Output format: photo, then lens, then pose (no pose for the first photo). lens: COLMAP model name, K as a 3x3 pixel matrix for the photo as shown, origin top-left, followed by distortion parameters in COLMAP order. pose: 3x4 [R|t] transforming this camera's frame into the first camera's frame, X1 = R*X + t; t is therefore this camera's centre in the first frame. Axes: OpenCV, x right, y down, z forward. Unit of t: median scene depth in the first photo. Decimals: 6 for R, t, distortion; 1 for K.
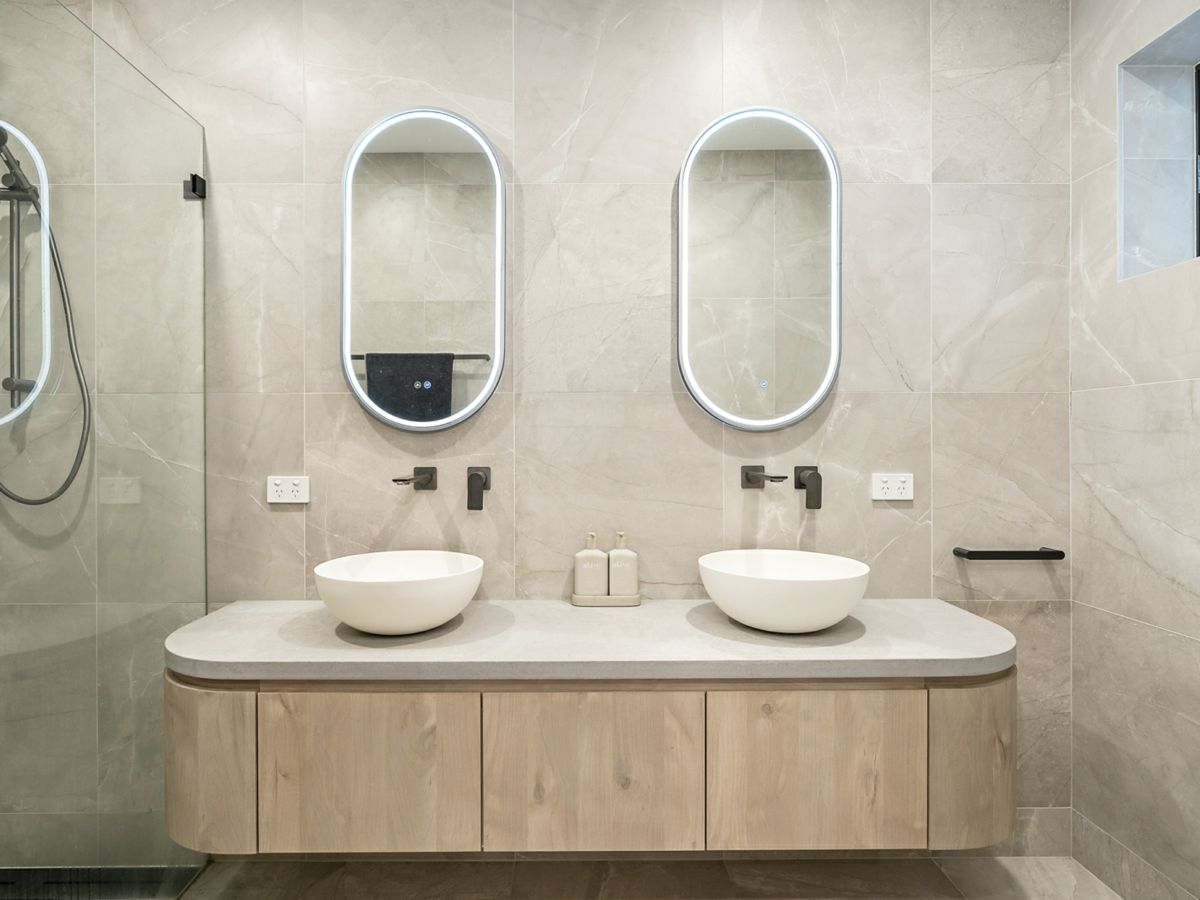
lens RADIAL K [[614.4, 0, 596.4], [0, 614.4, 448.4], [0, 0, 1]] dist [0.003080, 0.000303]
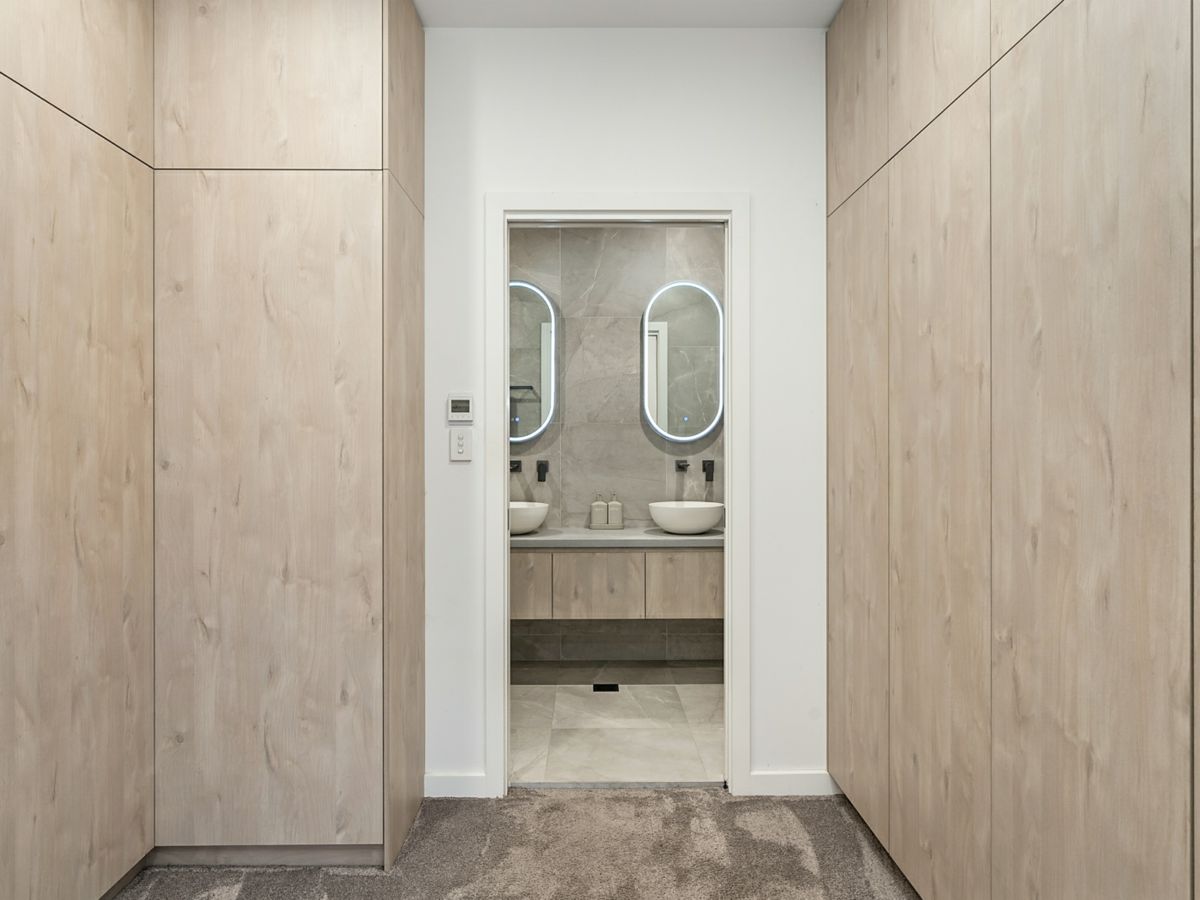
lens RADIAL K [[734.2, 0, 600.5], [0, 734.2, 449.5], [0, 0, 1]] dist [-0.001142, -0.000014]
pose [[0.999724, 0.000470, -0.023484, 0.050984], [-0.000474, 1.000000, -0.000193, -0.005407], [0.023484, 0.000204, 0.999724, -1.369800]]
